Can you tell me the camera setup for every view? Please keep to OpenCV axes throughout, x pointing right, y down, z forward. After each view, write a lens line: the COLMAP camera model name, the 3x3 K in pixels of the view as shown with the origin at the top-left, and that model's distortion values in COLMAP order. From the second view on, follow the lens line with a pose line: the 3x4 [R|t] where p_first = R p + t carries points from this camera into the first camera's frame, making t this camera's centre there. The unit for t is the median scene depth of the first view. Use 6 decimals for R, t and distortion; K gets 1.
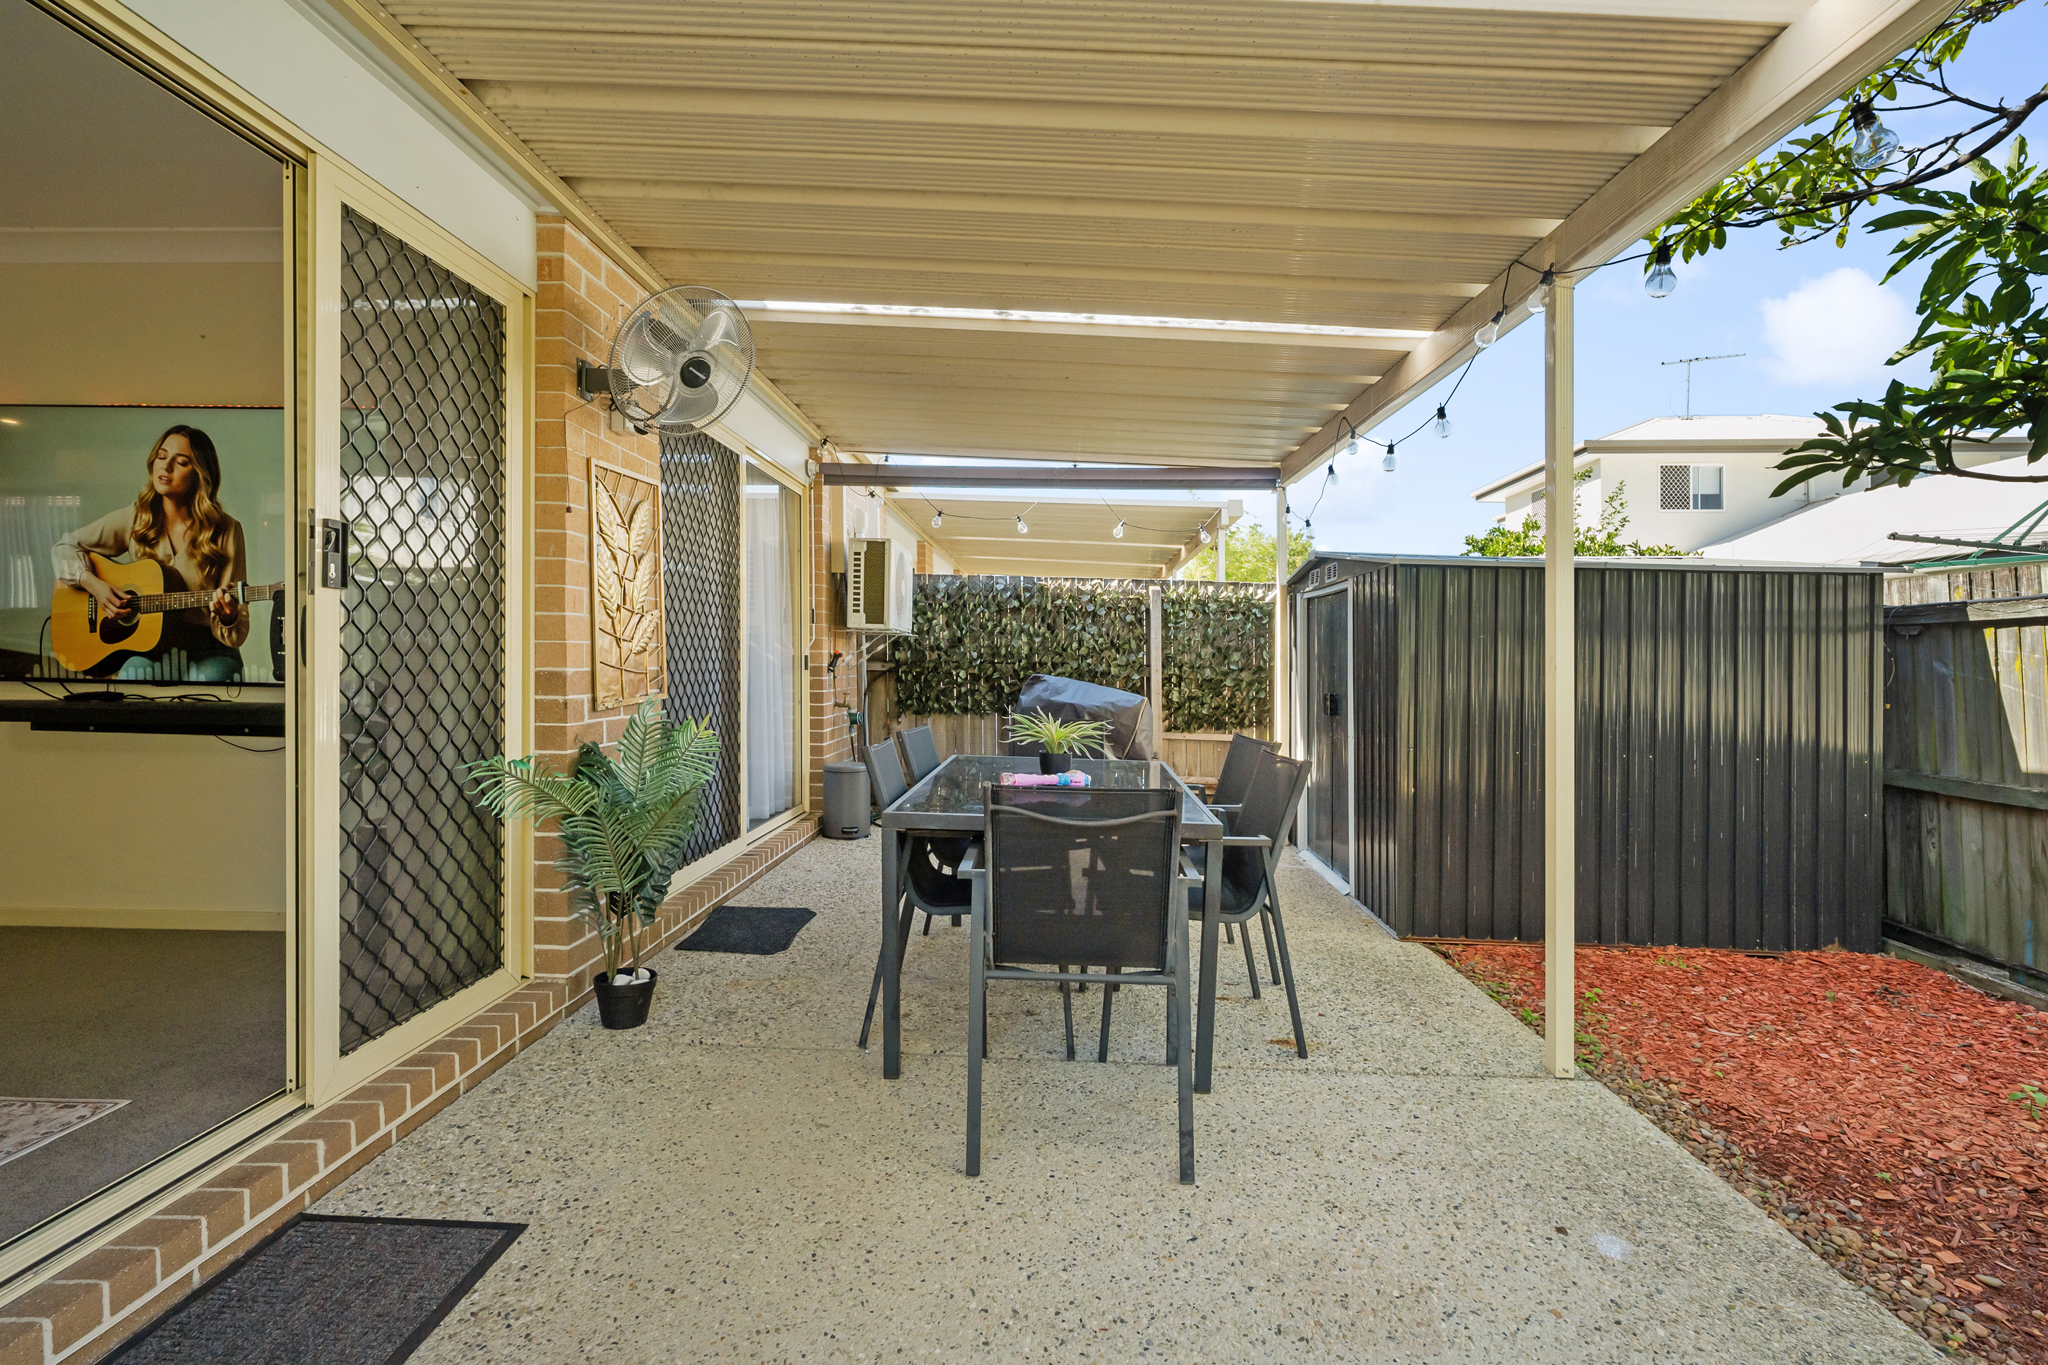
lens RADIAL K [[932.9, 0, 1024.2], [0, 932.9, 622.6], [0, 0, 1]] dist [0.001884, 0.001185]
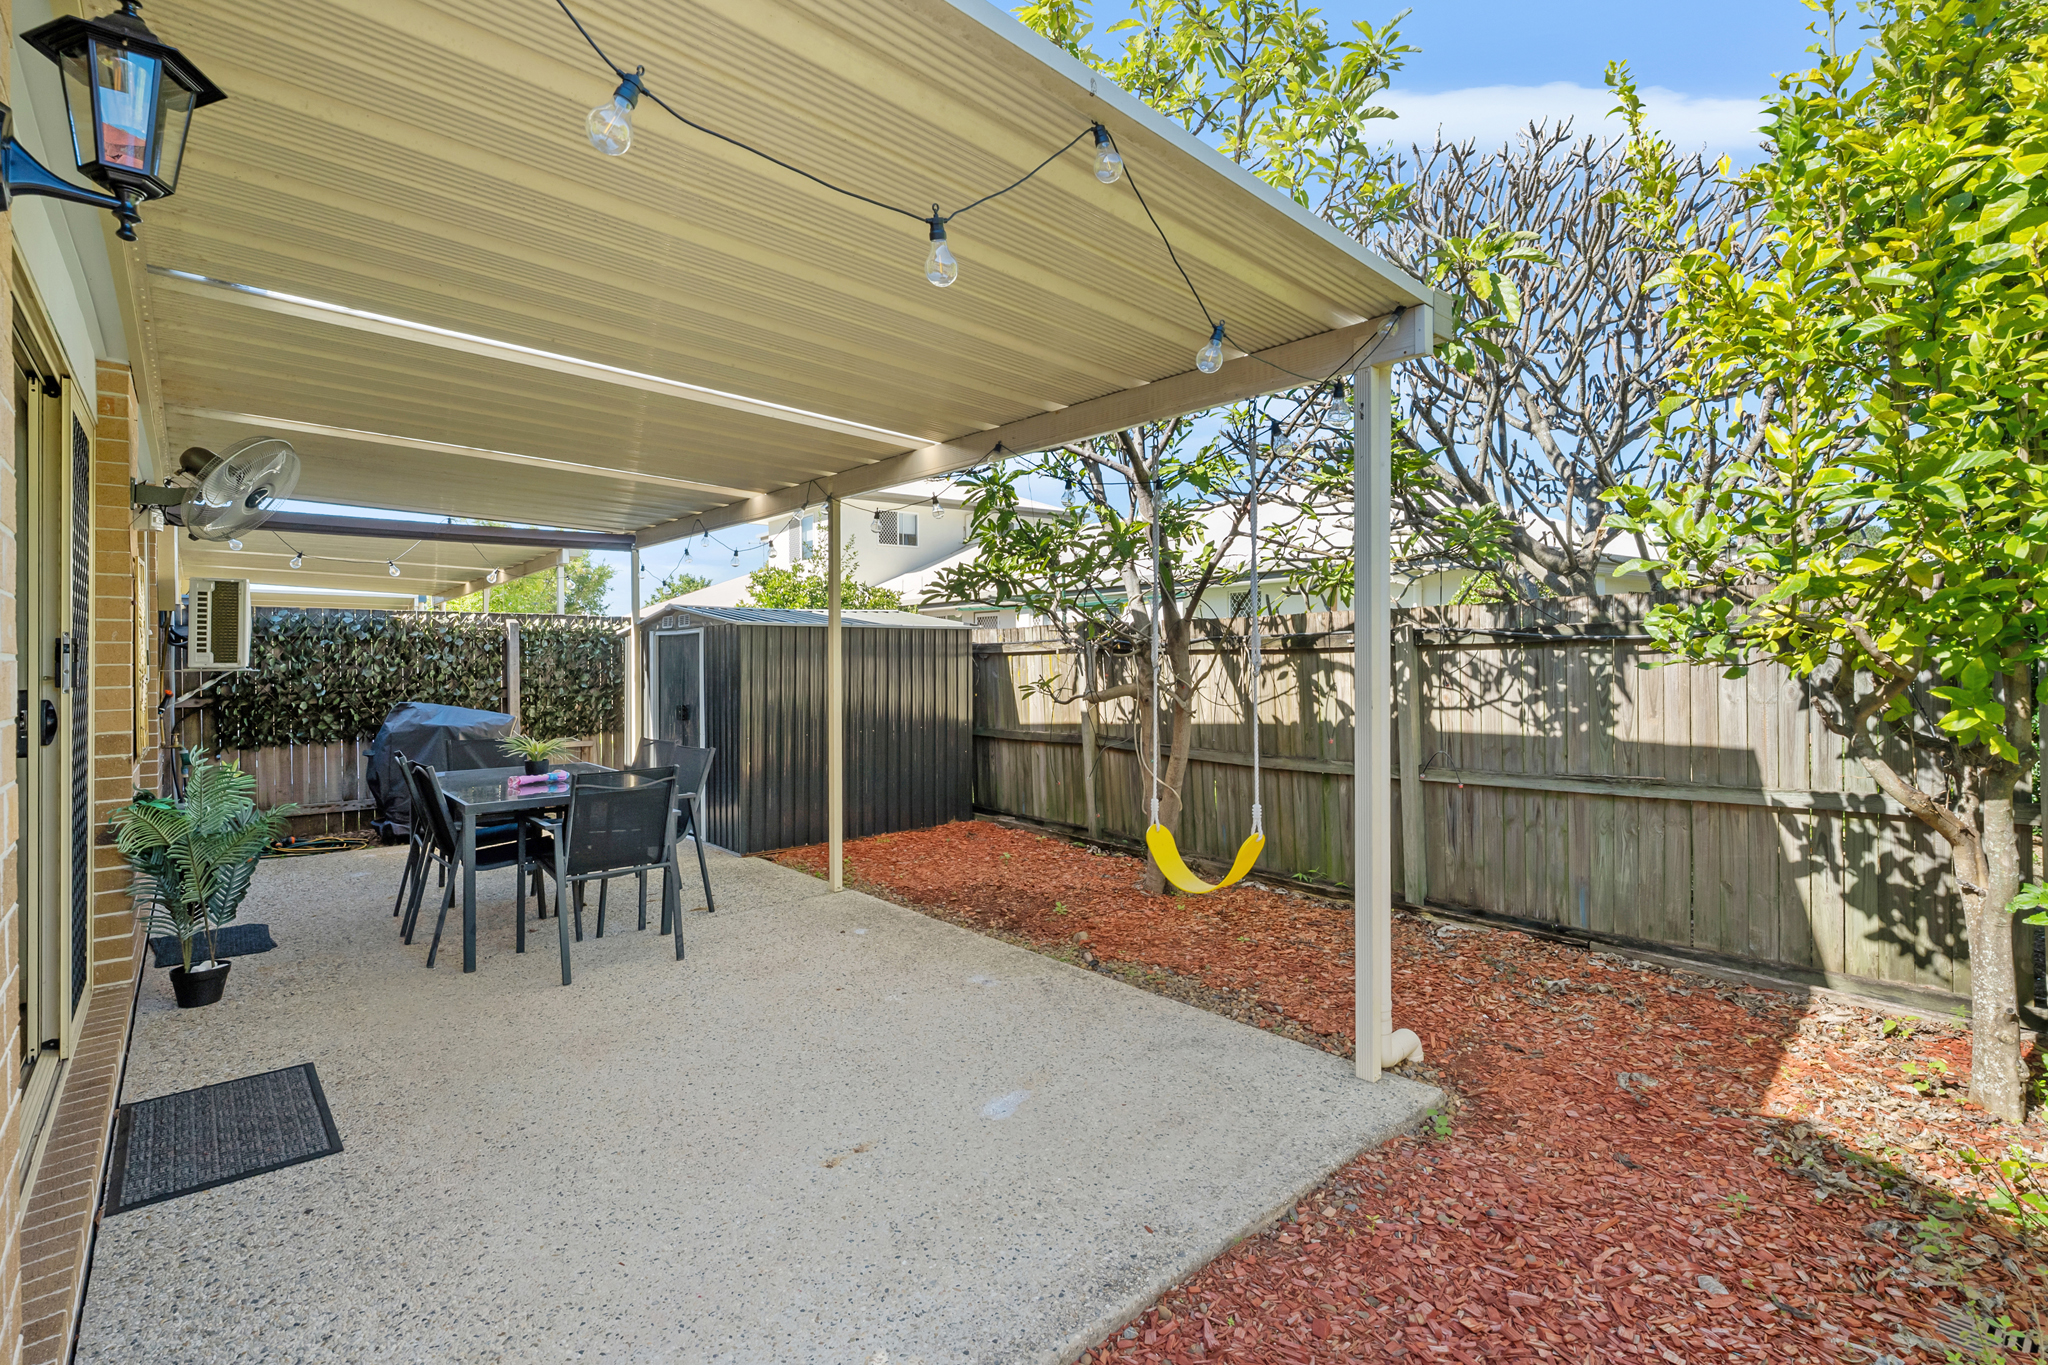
lens RADIAL K [[932.9, 0, 1025.7], [0, 932.9, 672.6], [0, 0, 1]] dist [0.001884, 0.001185]
pose [[0.729837, -0.039638, 0.682471, -0.188498], [0.000400, 0.998342, 0.057556, -0.039675], [-0.683621, -0.041733, 0.728643, -0.282984]]
